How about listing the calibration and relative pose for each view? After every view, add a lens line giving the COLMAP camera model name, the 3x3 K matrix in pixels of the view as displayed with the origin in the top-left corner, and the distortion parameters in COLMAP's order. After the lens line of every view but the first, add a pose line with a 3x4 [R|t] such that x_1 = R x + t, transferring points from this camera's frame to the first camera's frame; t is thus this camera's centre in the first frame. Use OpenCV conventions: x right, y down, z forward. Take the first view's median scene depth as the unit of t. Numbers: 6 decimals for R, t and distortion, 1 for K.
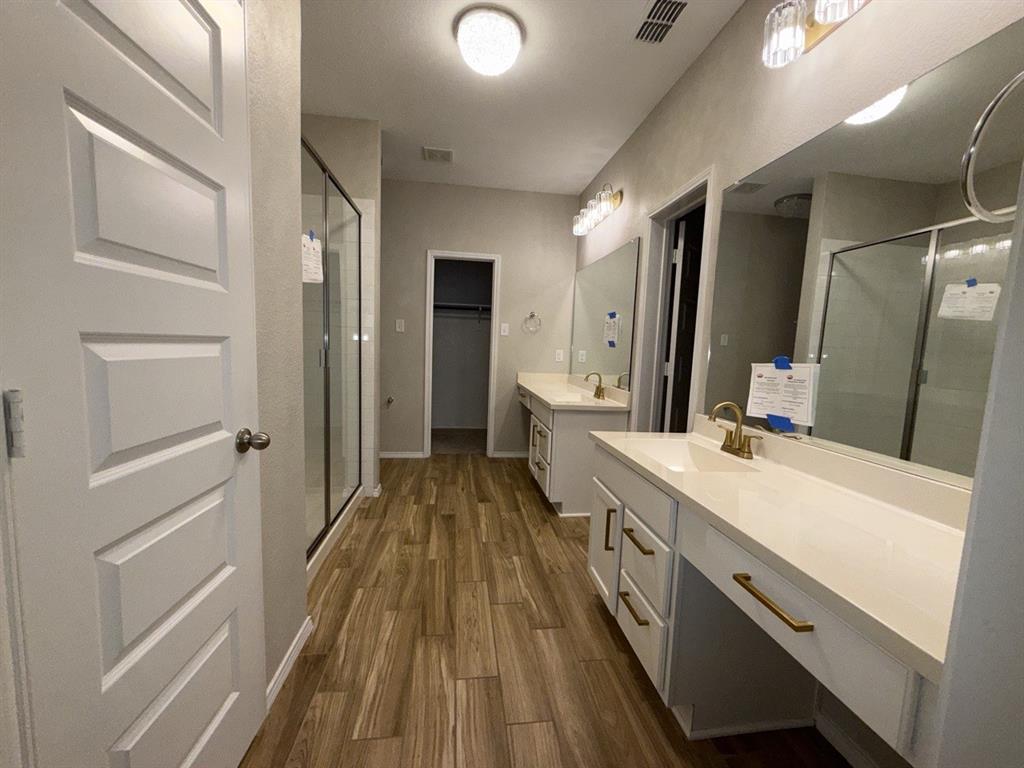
lens RADIAL K [[408.8, 0, 512.0], [0, 408.8, 384.0], [0, 0, 1]] dist [-0.001391, 0.000614]
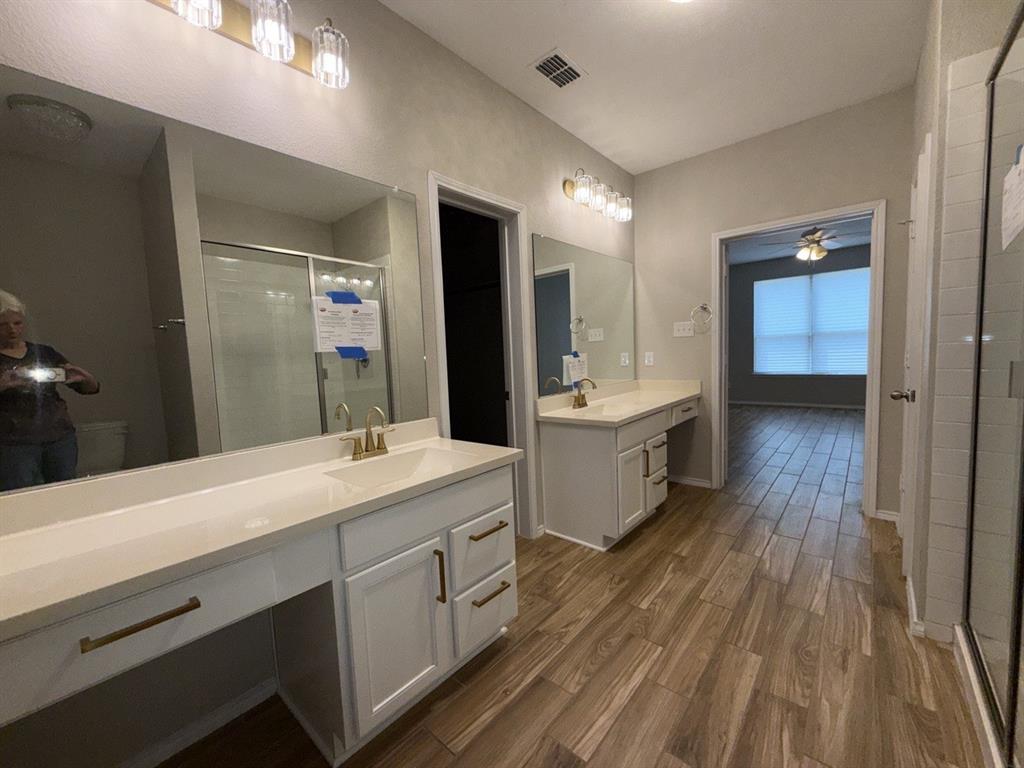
lens RADIAL K [[408.8, 0, 512.0], [0, 408.8, 384.0], [0, 0, 1]] dist [-0.001391, 0.000614]
pose [[-0.659226, -0.070219, 0.748659, -0.414494], [0.087817, 0.981628, 0.169397, -0.182864], [-0.746799, 0.177415, -0.640948, 1.693492]]
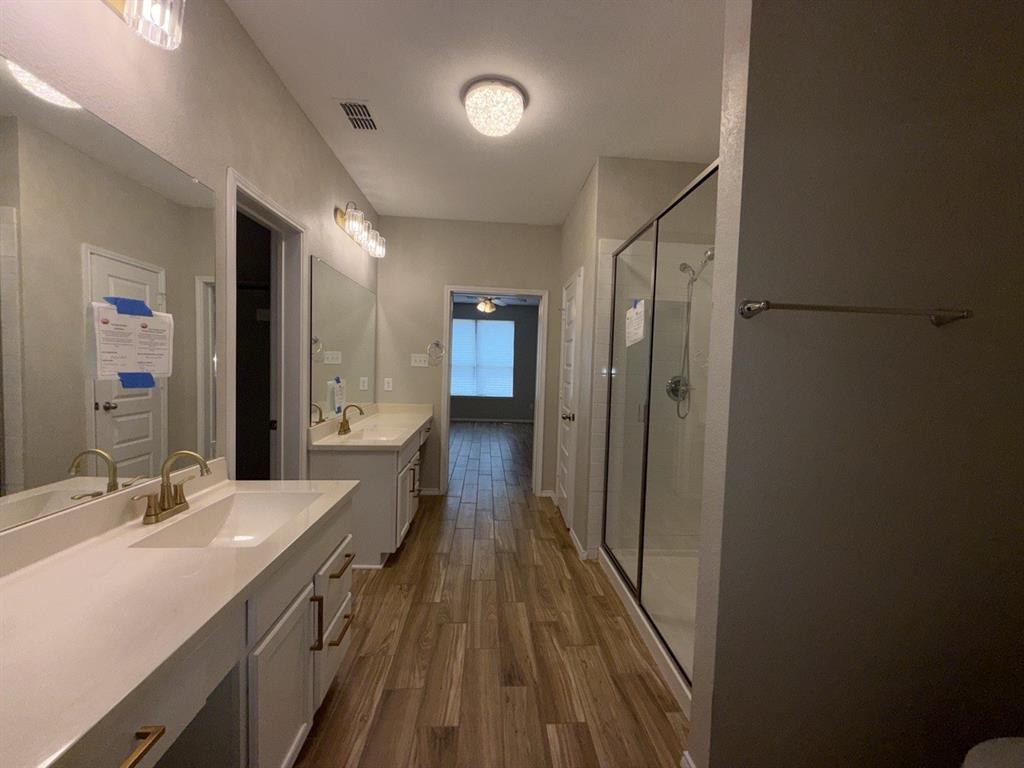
lens RADIAL K [[408.8, 0, 512.0], [0, 408.8, 384.0], [0, 0, 1]] dist [-0.001391, 0.000614]
pose [[-0.994832, -0.072884, 0.070687, -0.207519], [-0.062242, 0.987828, 0.142554, -0.245362], [-0.080216, 0.137417, -0.987260, 1.935767]]
